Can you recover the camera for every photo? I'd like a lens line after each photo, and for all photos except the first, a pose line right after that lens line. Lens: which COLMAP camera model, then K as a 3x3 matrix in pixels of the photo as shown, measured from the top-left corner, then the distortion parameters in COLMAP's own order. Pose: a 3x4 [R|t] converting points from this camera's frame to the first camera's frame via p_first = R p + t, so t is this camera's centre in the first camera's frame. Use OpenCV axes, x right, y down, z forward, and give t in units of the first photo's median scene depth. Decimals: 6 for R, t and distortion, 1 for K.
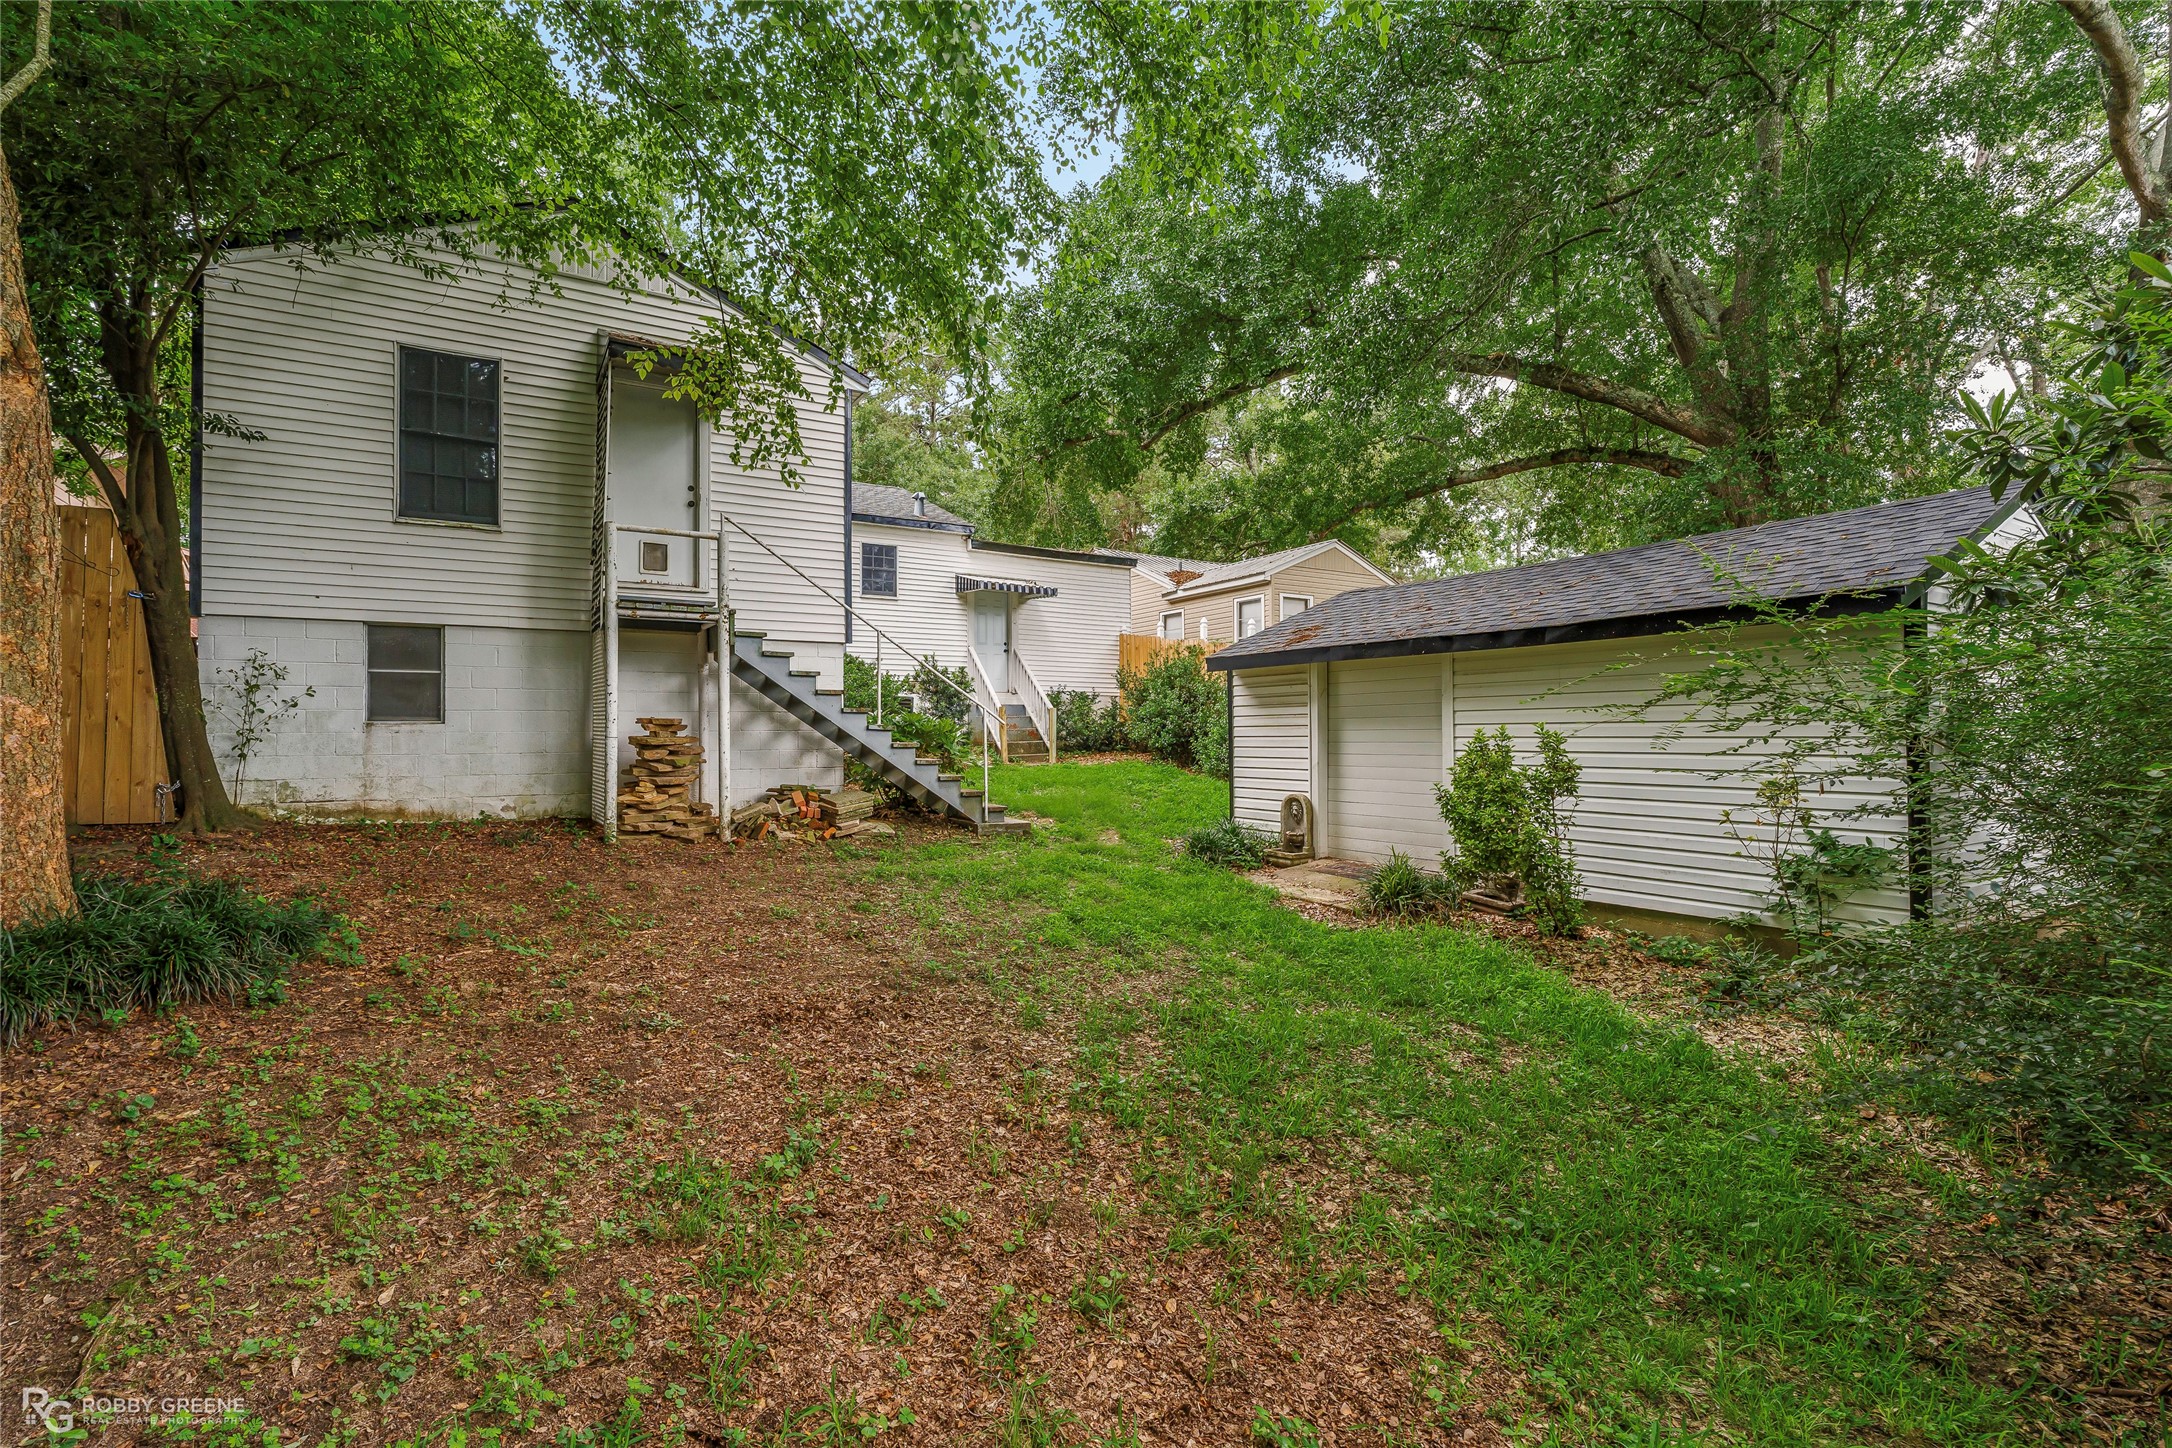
lens RADIAL K [[989.1, 0, 1086.4], [0, 989.1, 721.6], [0, 0, 1]] dist [-0.006880, 0.002126]
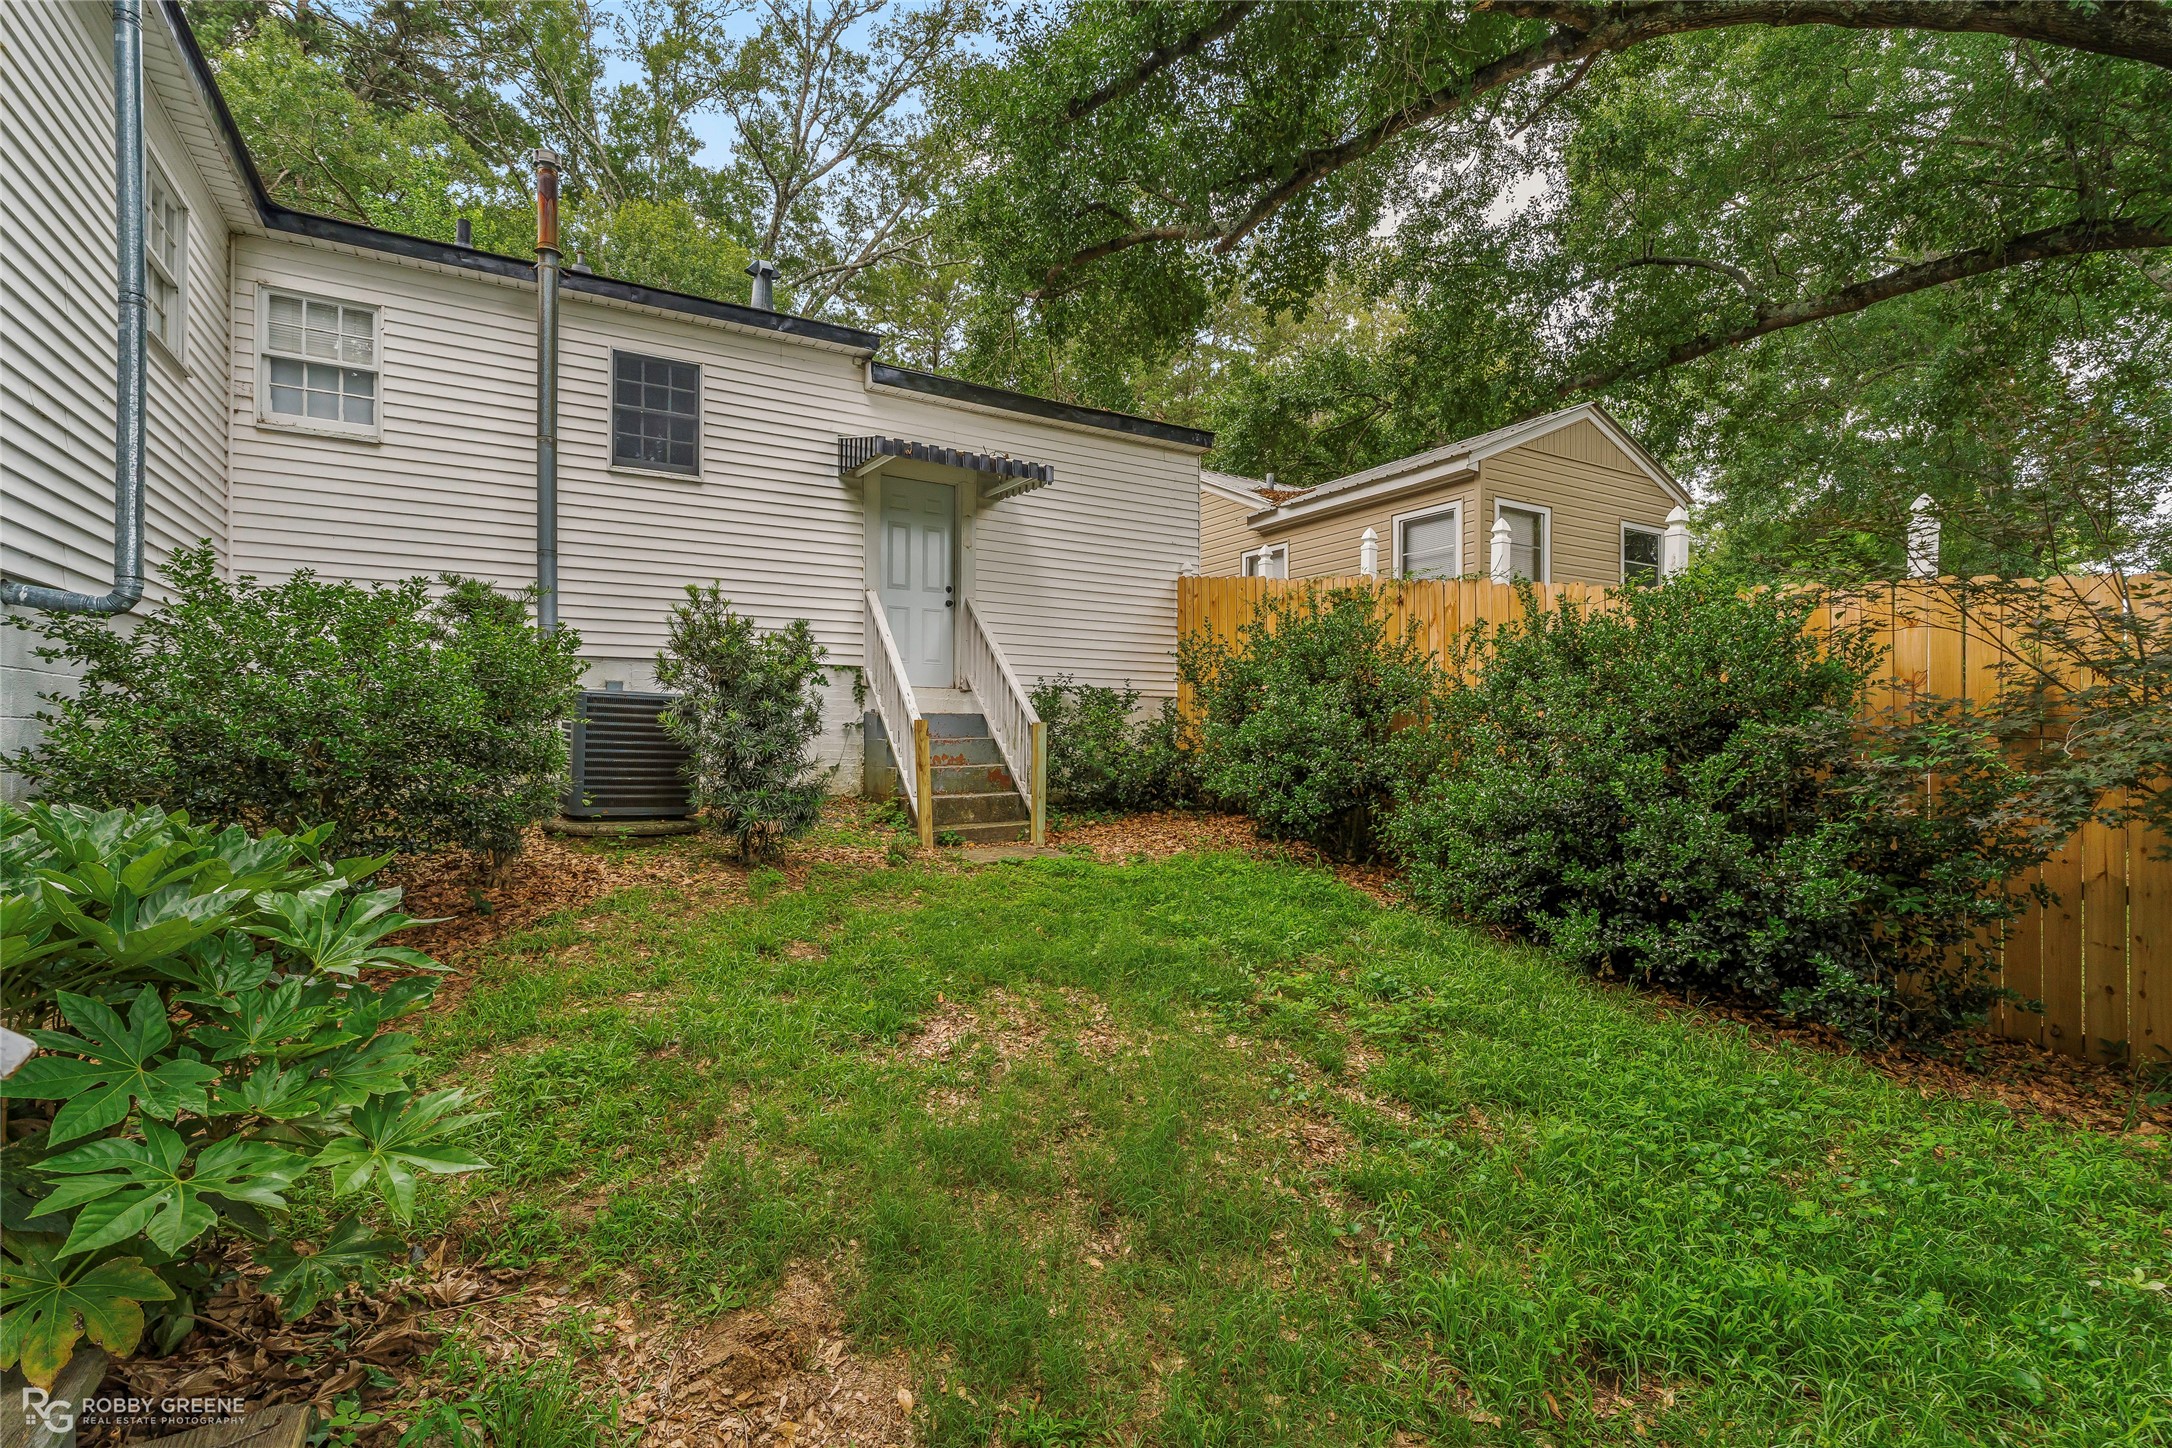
lens RADIAL K [[989.1, 0, 1086.0], [0, 989.1, 724.9], [0, 0, 1]] dist [-0.006880, 0.002126]
pose [[0.999528, 0.009376, -0.029255, 0.001208], [-0.009287, 0.999952, 0.003180, -0.013656], [0.029284, -0.002907, 0.999567, 0.520321]]
